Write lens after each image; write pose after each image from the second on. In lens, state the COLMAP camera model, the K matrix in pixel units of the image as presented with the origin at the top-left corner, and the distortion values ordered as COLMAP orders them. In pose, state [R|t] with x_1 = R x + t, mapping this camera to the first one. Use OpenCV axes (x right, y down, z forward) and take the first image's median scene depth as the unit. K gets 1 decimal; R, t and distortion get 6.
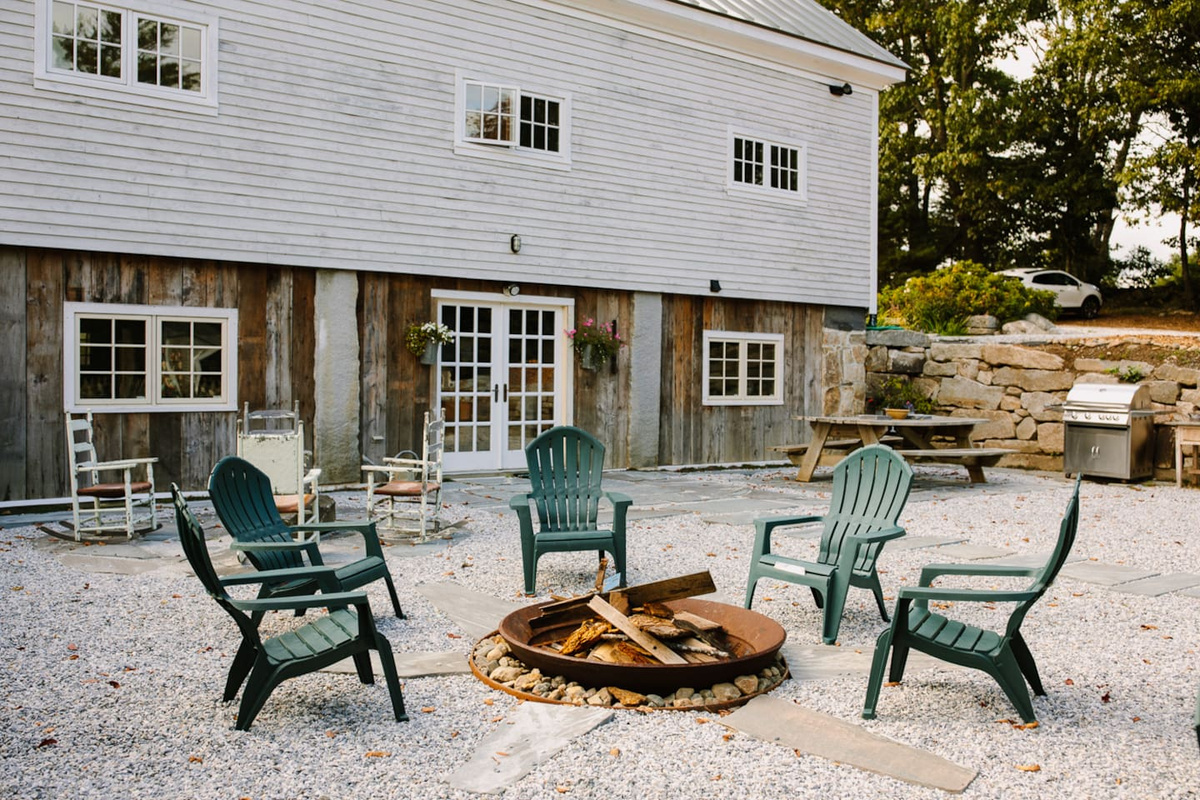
lens RADIAL K [[1144.1, 0, 600.0], [0, 1144.1, 400.0], [0, 0, 1]] dist [-0.002689, -0.018829]
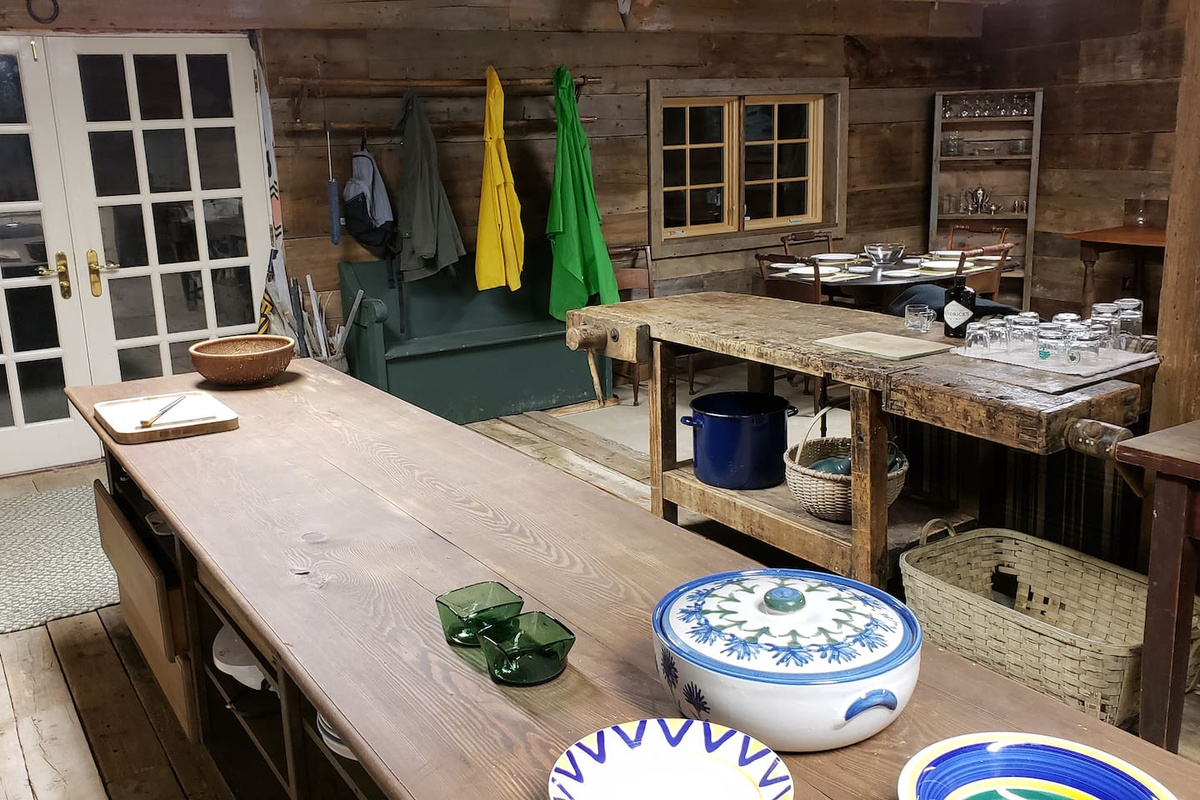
lens RADIAL K [[1090.7, 0, 600.0], [0, 1090.7, 400.0], [0, 0, 1]] dist [0.008234, 0.021790]
pose [[0.993300, -0.028159, -0.112085, 0.118443], [0.051325, 0.976455, 0.209524, -0.029099], [0.103546, -0.213873, 0.971358, 0.543430]]
